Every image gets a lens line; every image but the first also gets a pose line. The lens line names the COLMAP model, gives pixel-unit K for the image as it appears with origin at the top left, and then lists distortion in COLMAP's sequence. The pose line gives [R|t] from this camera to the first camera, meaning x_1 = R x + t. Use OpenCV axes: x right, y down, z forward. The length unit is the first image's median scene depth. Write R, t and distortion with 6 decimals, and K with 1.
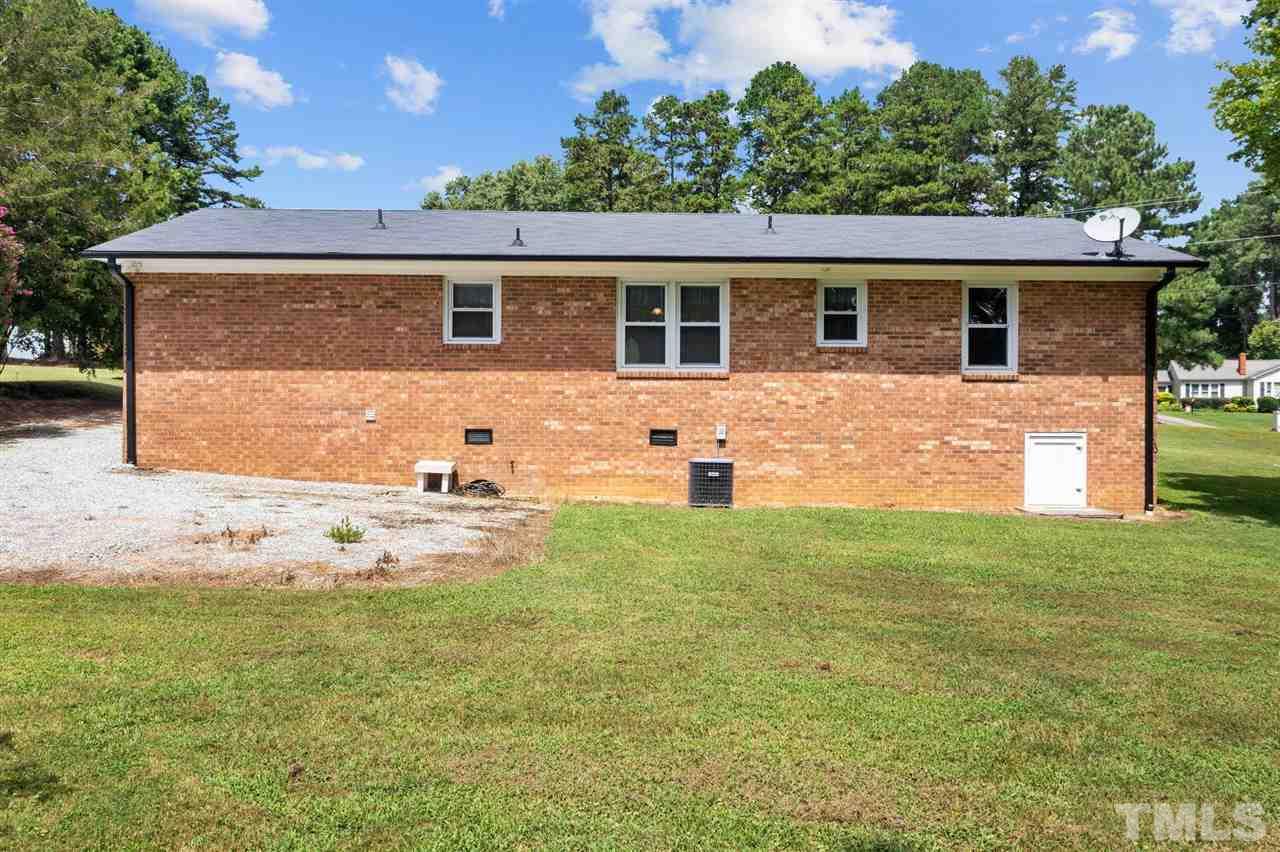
lens RADIAL K [[1006.1, 0, 640.0], [0, 1006.1, 426.0], [0, 0, 1]] dist [-0.013362, -0.004873]
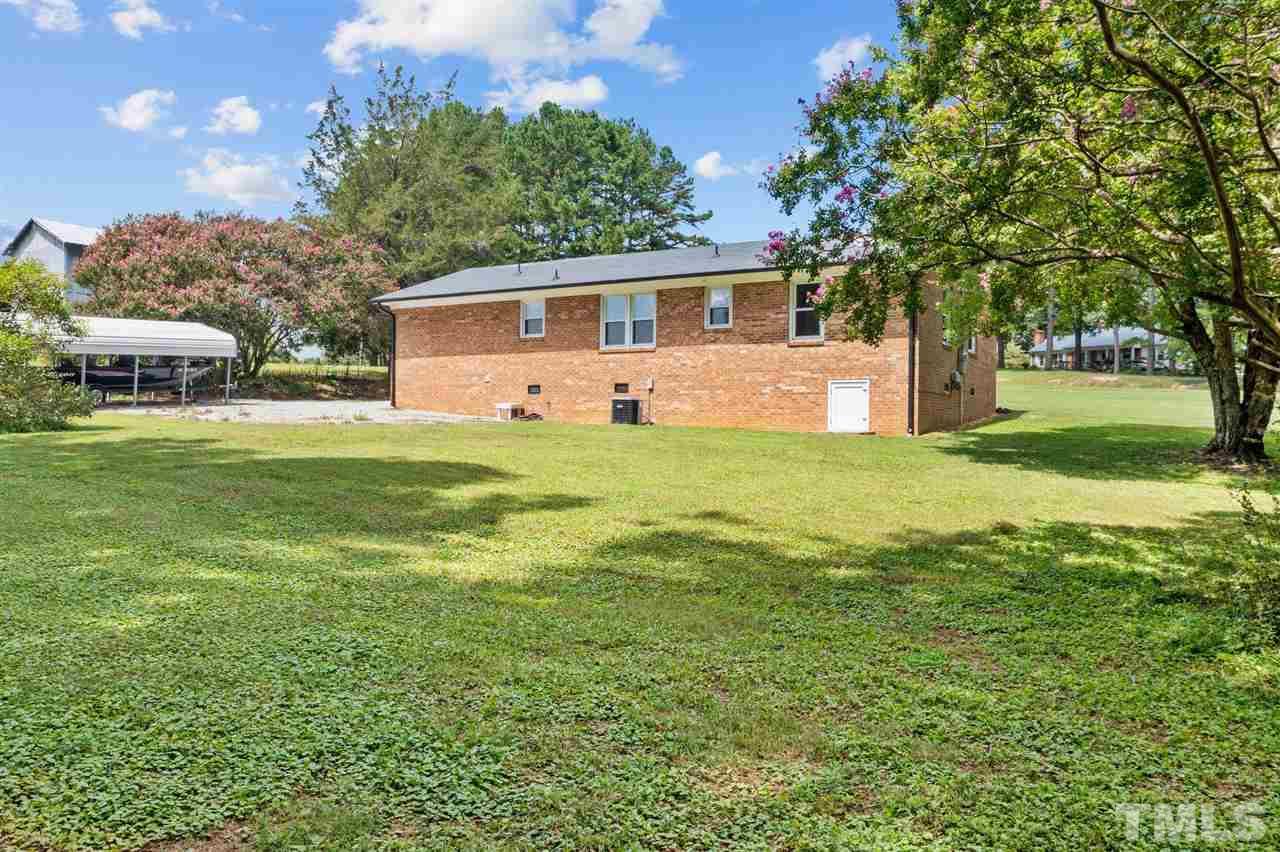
lens RADIAL K [[1006.1, 0, 640.0], [0, 1006.1, 426.0], [0, 0, 1]] dist [-0.013362, -0.004873]
pose [[0.837391, 0.001172, -0.546604, 0.962512], [-0.007820, 0.999921, -0.009836, 0.090874], [0.546549, 0.012511, 0.837334, -0.385179]]
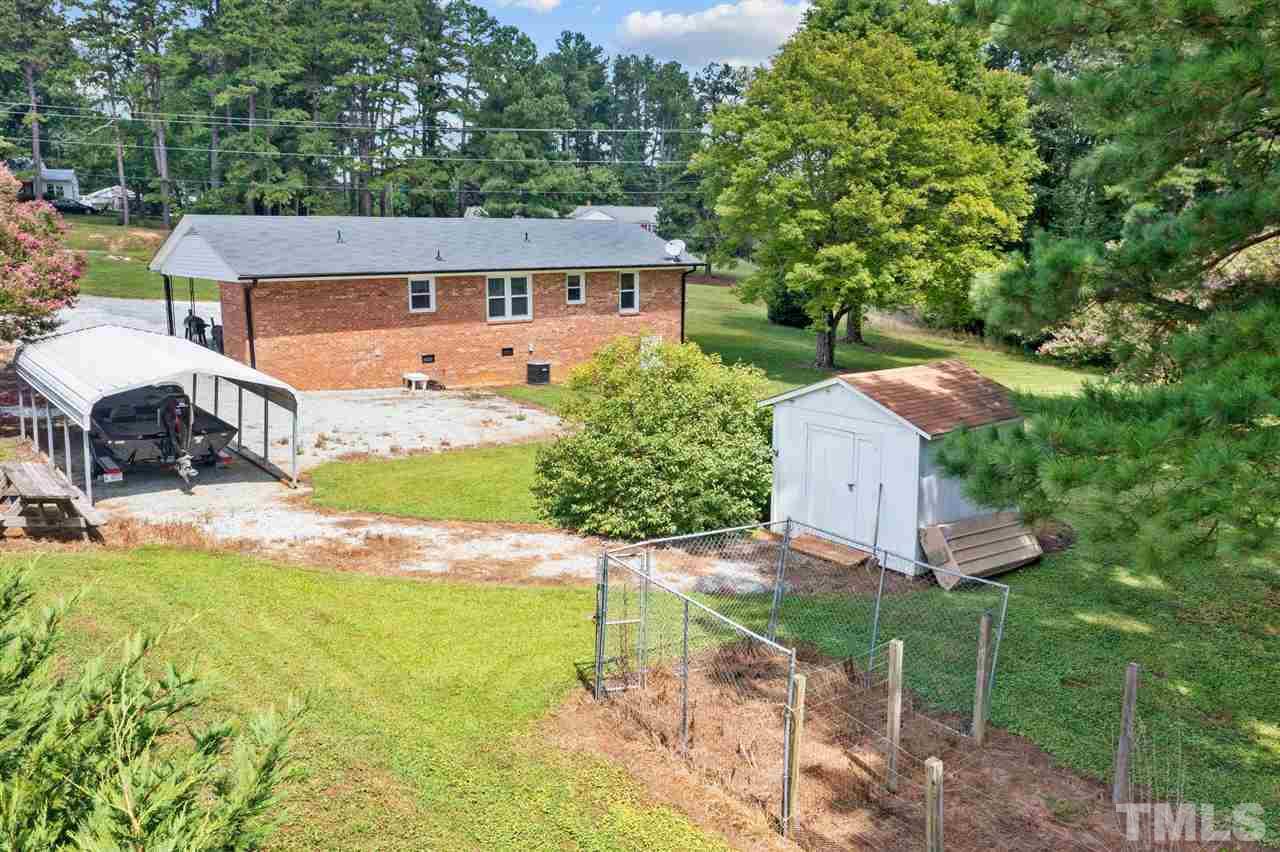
lens RADIAL K [[1006.1, 0, 640.0], [0, 1006.1, 426.0], [0, 0, 1]] dist [-0.013362, -0.004873]
pose [[0.778723, -0.123485, 0.615095, -1.059421], [0.003811, 0.981351, 0.192188, -0.236543], [-0.627357, -0.147317, 0.764671, -0.784479]]
